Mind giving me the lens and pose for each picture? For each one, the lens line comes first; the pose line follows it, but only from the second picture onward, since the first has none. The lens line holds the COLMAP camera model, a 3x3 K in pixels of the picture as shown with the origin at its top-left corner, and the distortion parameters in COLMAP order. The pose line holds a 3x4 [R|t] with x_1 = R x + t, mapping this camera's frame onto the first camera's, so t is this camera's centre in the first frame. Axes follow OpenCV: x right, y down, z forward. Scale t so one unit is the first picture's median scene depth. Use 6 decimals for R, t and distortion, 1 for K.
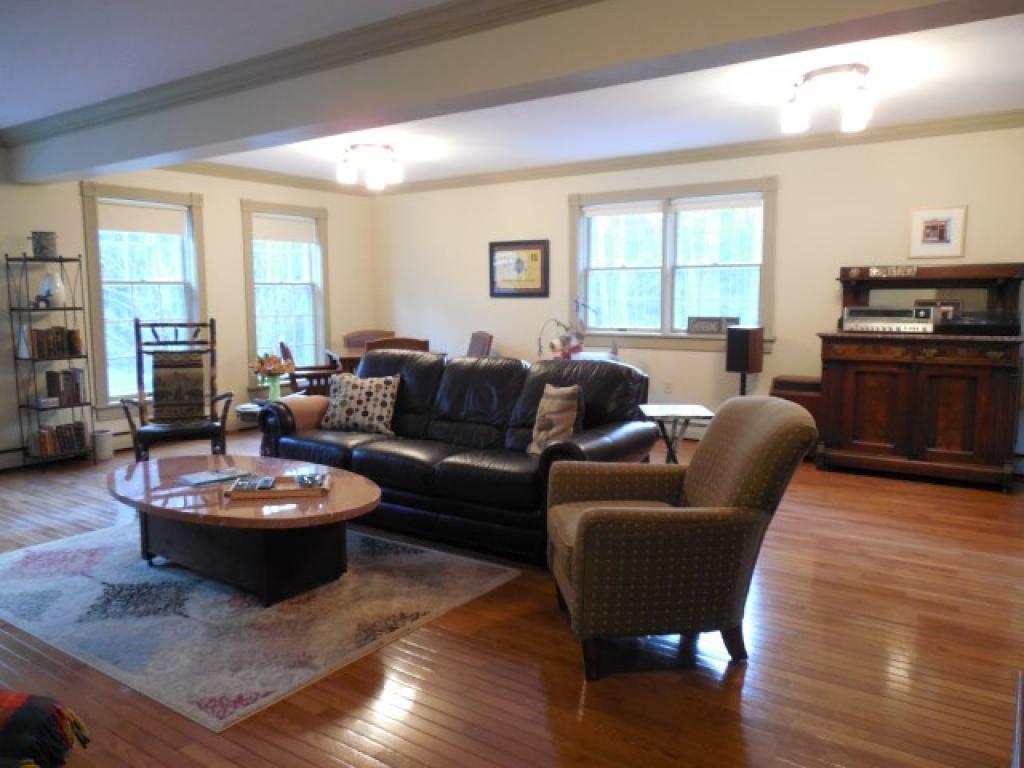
lens RADIAL K [[767.2, 0, 517.3], [0, 767.2, 387.9], [0, 0, 1]] dist [0.003596, -0.009333]
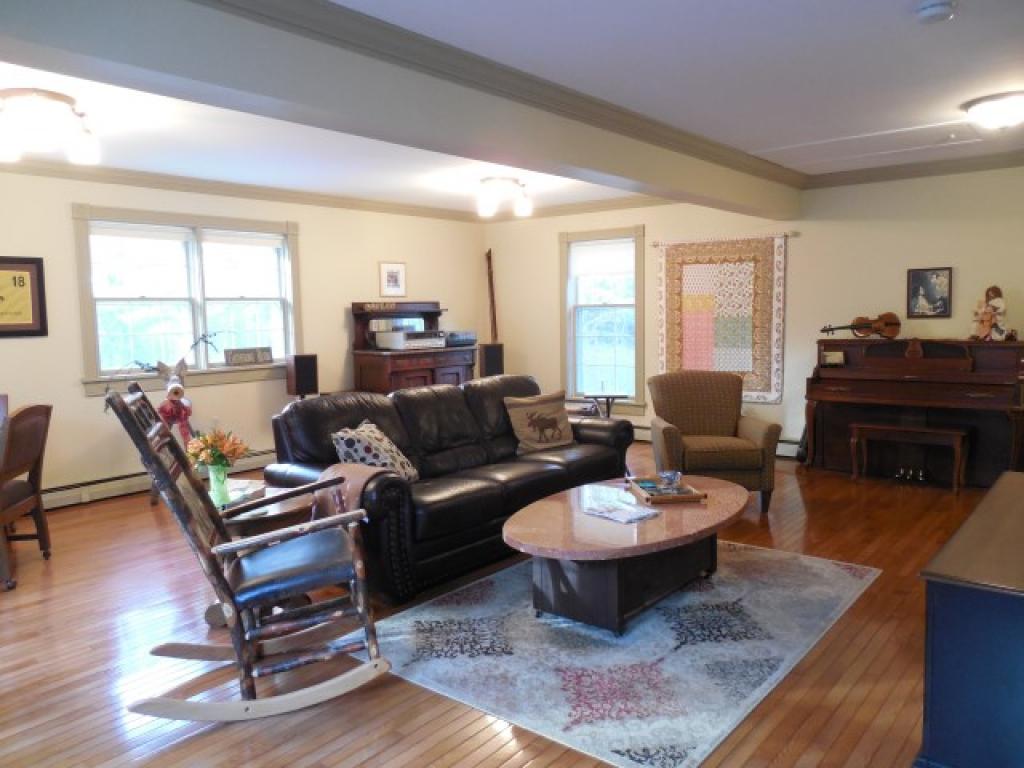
lens RADIAL K [[767.2, 0, 517.2], [0, 767.2, 379.8], [0, 0, 1]] dist [0.003596, -0.009333]
pose [[0.072795, -0.091937, 0.993100, -0.751283], [0.133989, 0.987617, 0.081608, -0.086049], [-0.988306, 0.127124, 0.084212, 0.560101]]
